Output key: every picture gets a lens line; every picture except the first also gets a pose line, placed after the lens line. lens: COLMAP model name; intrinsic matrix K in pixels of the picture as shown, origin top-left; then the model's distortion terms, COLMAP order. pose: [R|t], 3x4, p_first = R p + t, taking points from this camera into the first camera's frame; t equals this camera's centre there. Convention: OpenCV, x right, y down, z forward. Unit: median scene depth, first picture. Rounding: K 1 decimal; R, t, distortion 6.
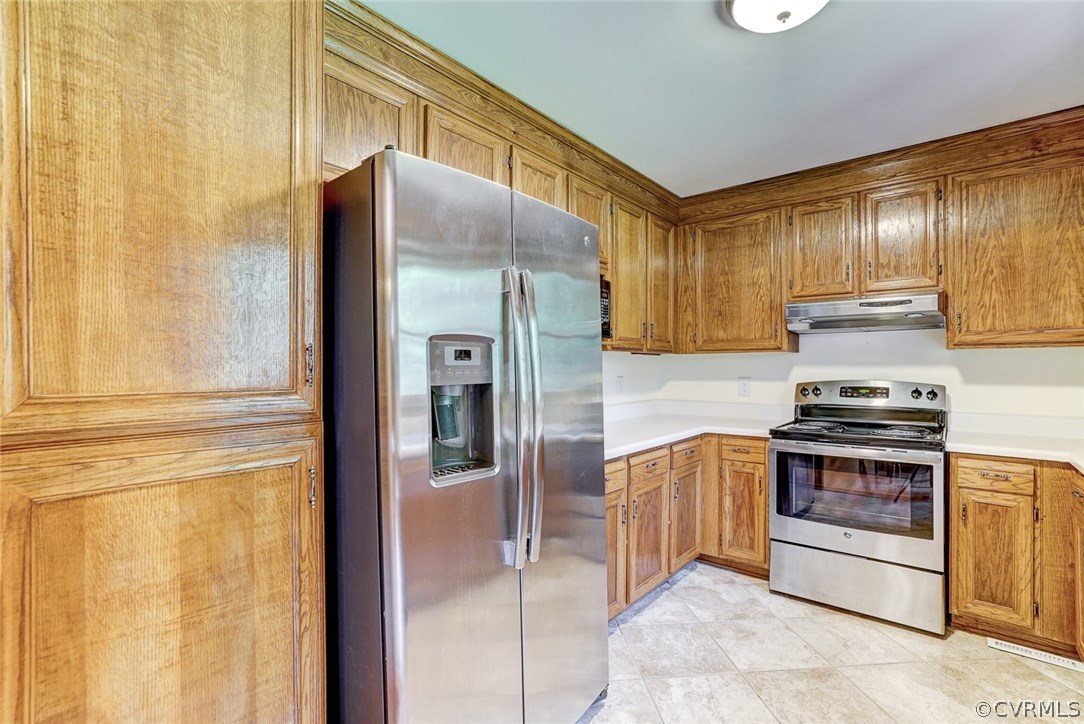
lens RADIAL K [[497.3, 0, 532.9], [0, 497.3, 368.5], [0, 0, 1]] dist [-0.023568, 0.010726]
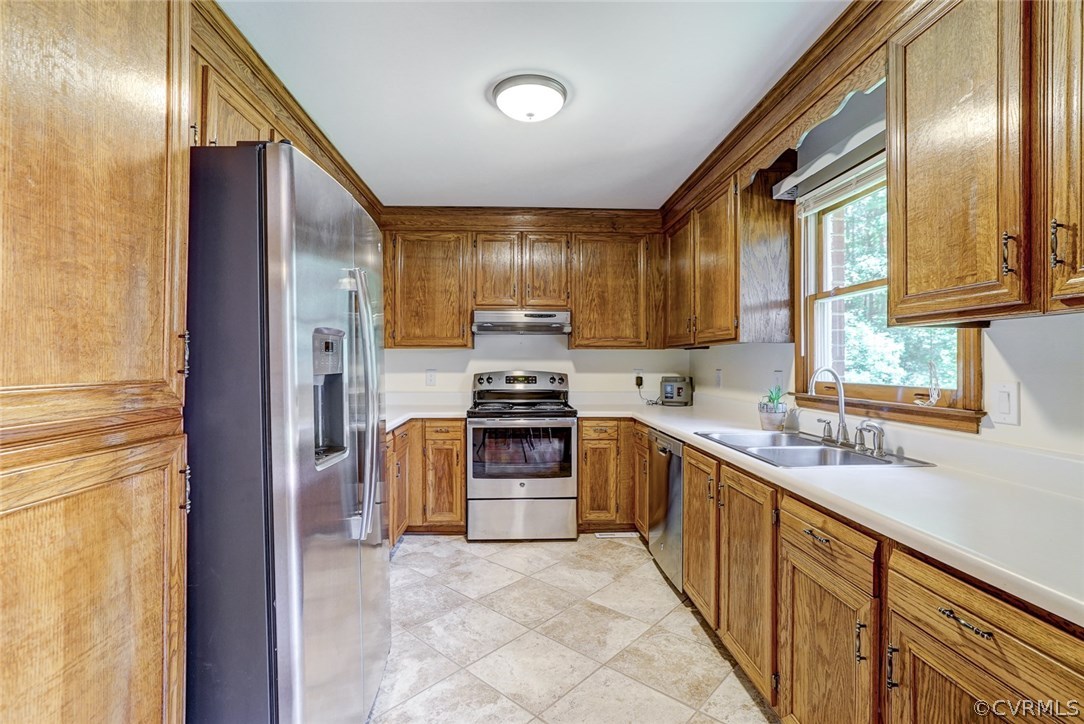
lens RADIAL K [[497.3, 0, 531.9], [0, 497.3, 360.1], [0, 0, 1]] dist [-0.023568, 0.010726]
pose [[0.742597, 0.005262, 0.669718, -0.289616], [-0.001091, 0.999977, -0.006648, 0.004621], [-0.669738, 0.004206, 0.742586, -0.043358]]
